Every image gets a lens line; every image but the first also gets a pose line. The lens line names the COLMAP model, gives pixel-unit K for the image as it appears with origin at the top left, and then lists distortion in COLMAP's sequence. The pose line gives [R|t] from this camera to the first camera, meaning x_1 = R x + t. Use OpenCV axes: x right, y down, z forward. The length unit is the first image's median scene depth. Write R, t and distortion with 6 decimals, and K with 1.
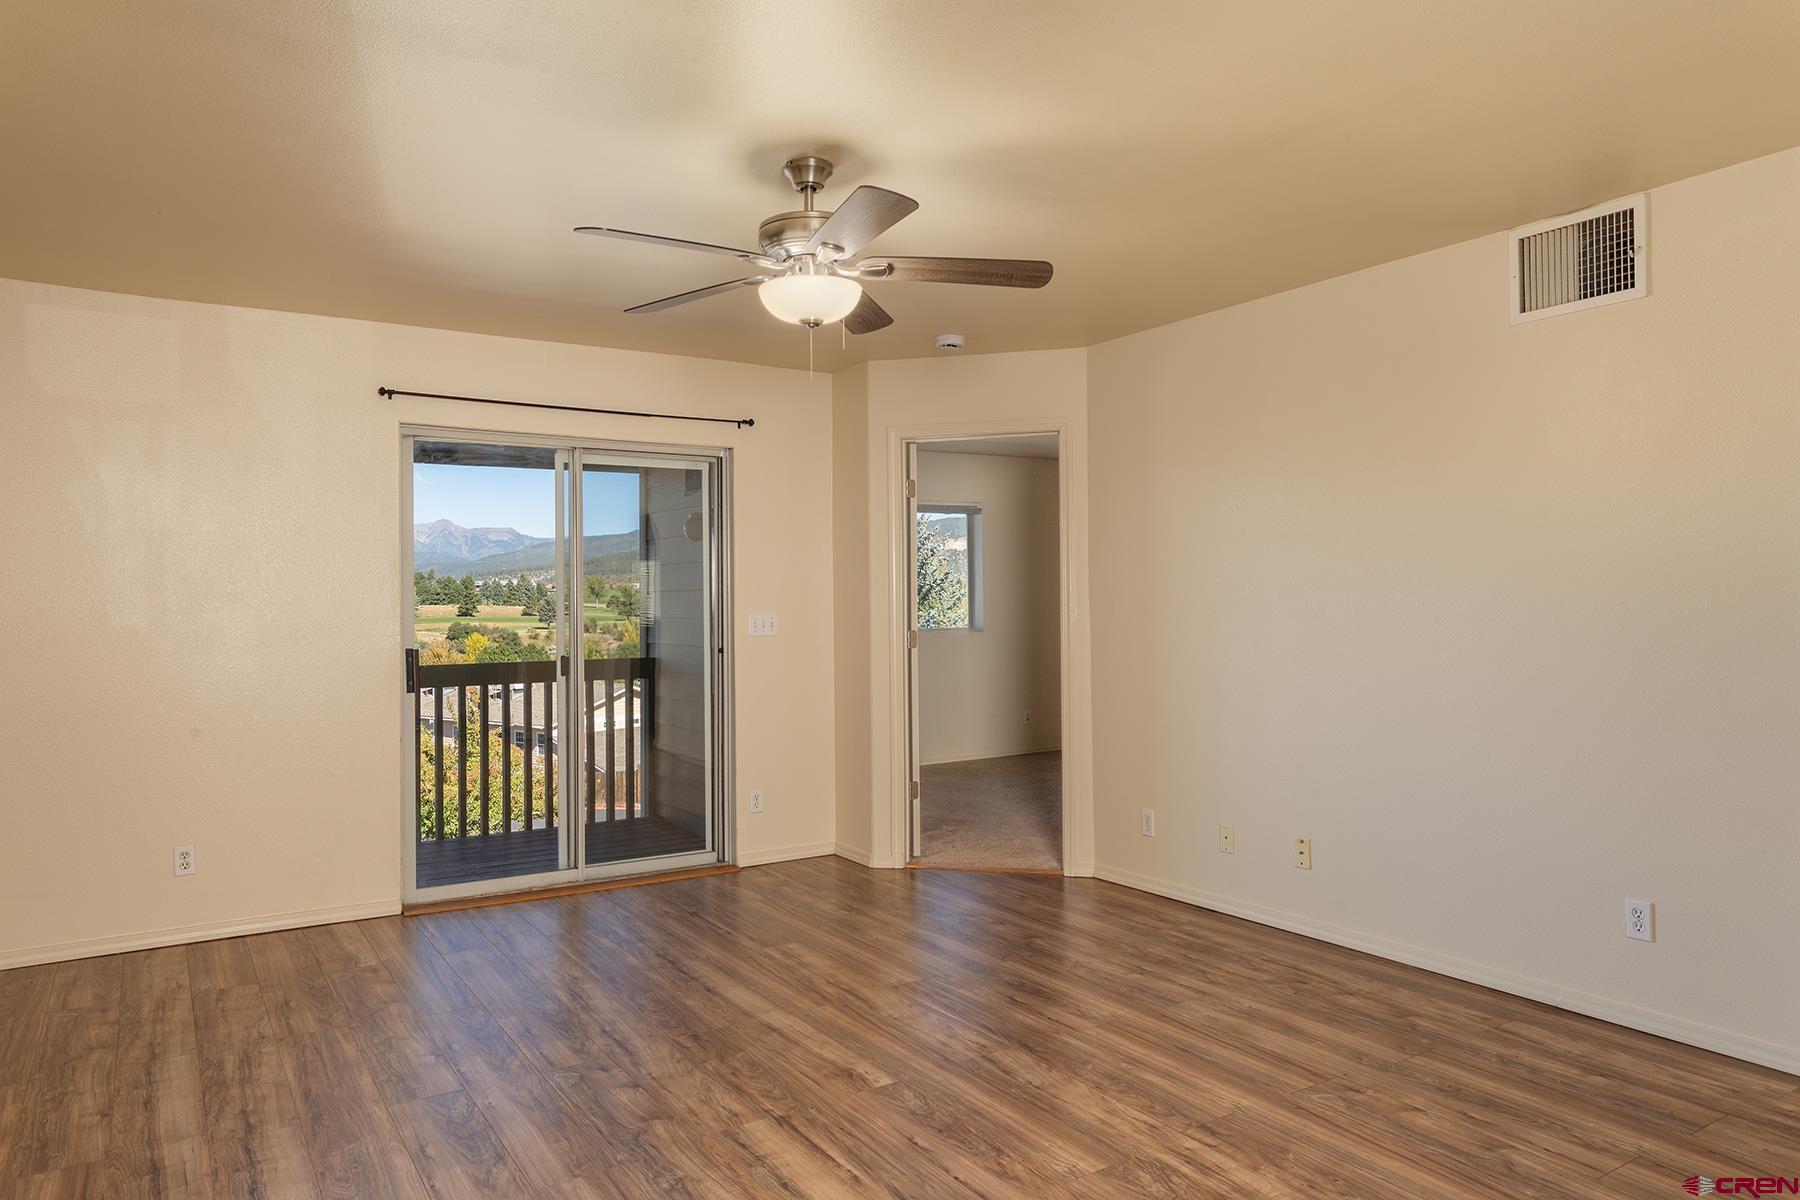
lens RADIAL K [[1155.0, 0, 900.0], [0, 1155.0, 600.0], [0, 0, 1]] dist [-0.002294, 0.001777]
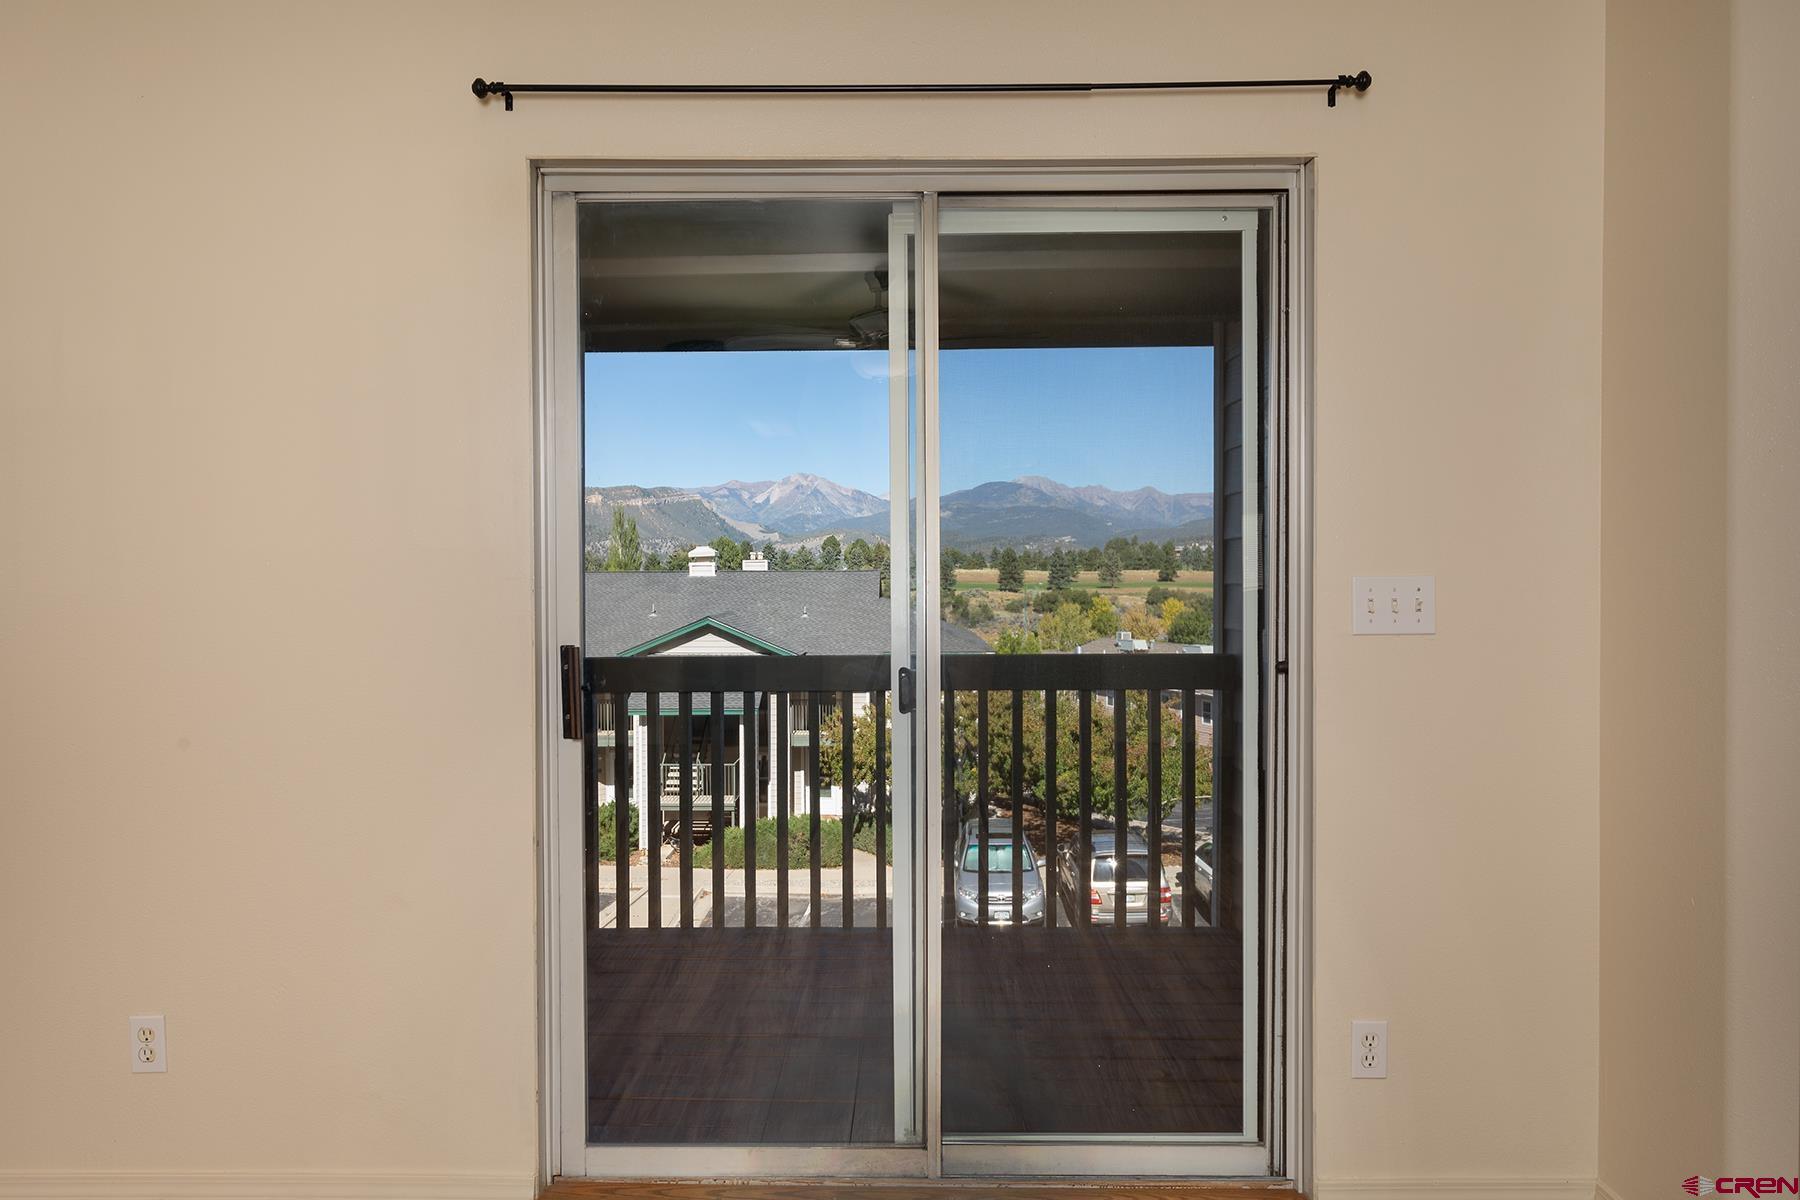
lens RADIAL K [[1191.7, 0, 895.2], [0, 1191.7, 592.7], [0, 0, 1]] dist [-0.001688, 0.000162]
pose [[0.836684, 0.014071, -0.547506, -0.067922], [-0.001532, 0.999726, 0.023353, 0.013733], [0.547684, -0.018700, 0.836476, 0.998891]]
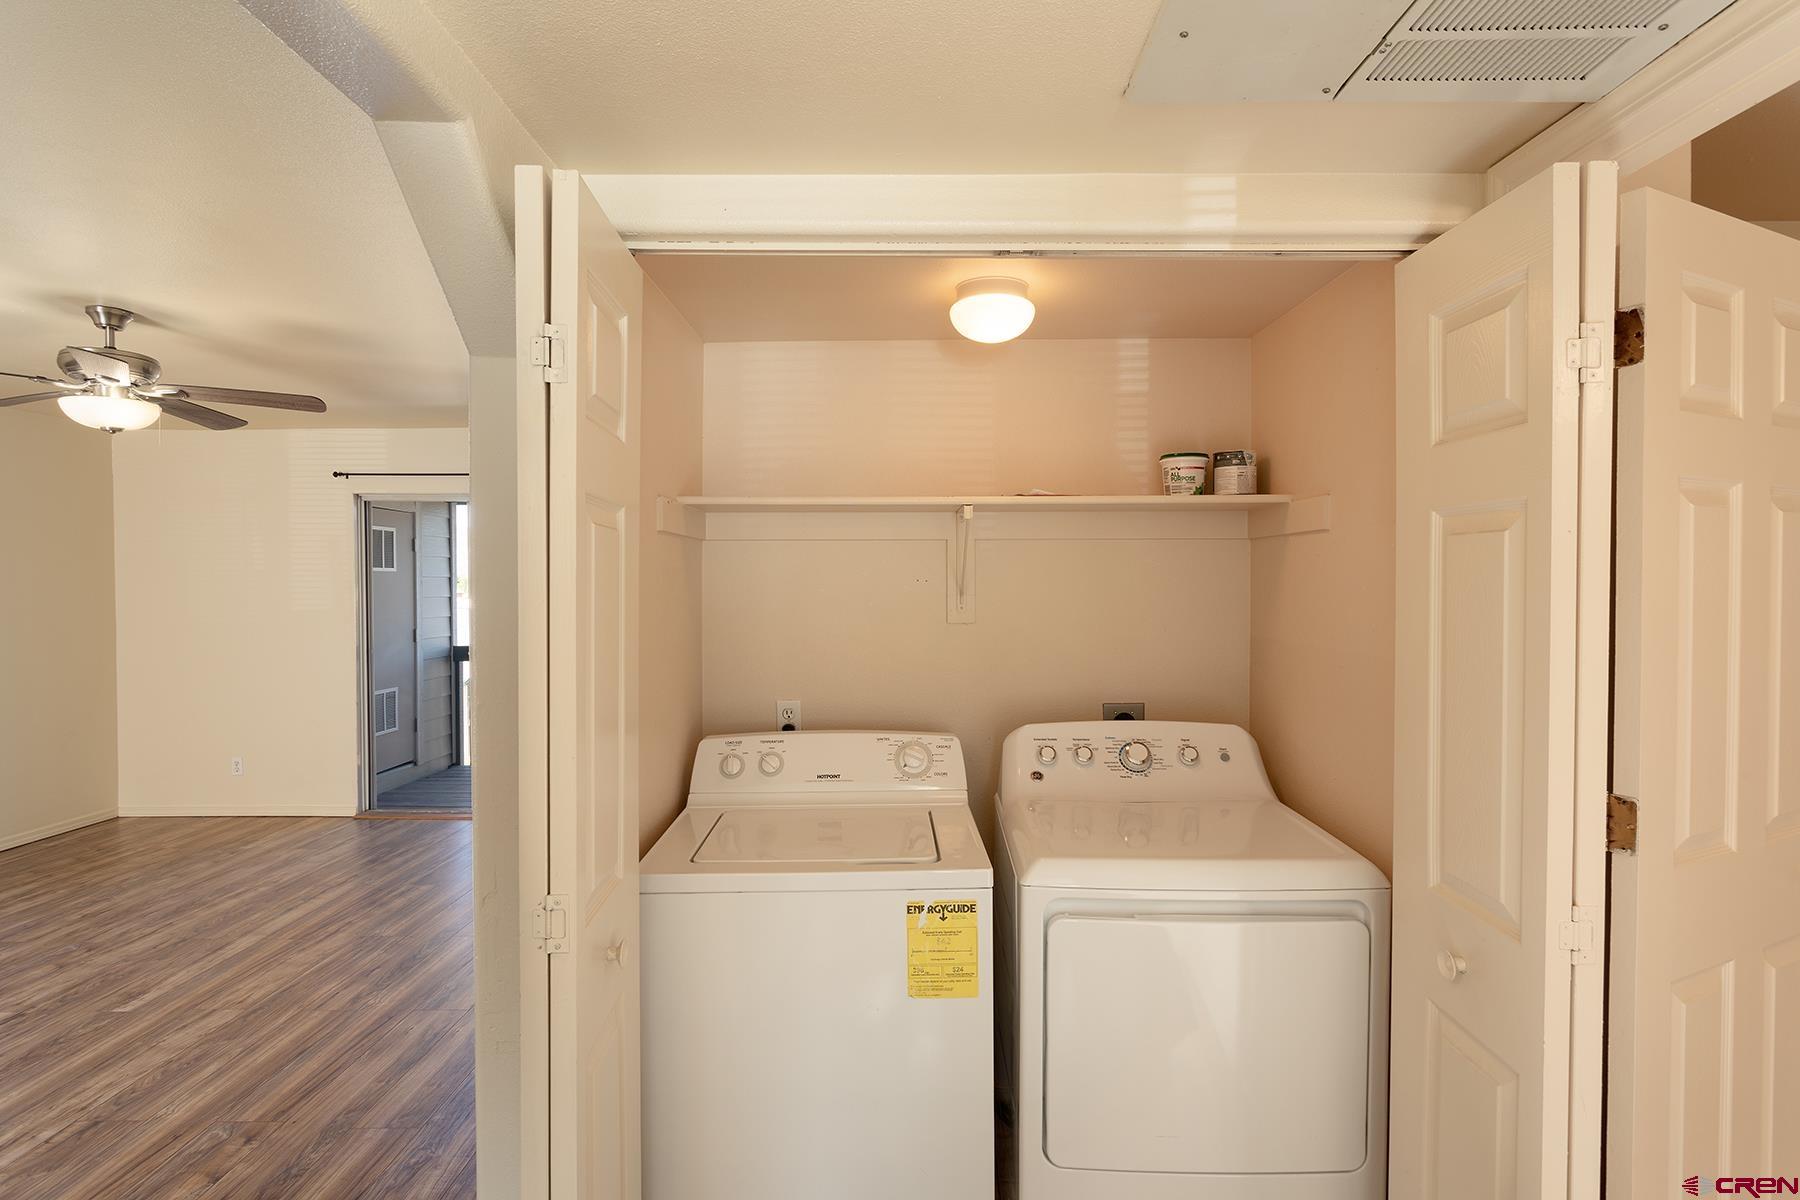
lens RADIAL K [[884.1, 0, 895.7], [0, 884.1, 598.9], [0, 0, 1]] dist [-0.007542, 0.001502]
pose [[0.843334, 0.015297, -0.537172, 1.168331], [-0.001328, 0.999651, 0.026383, -0.070416], [0.537388, -0.021536, 0.843060, 0.596215]]
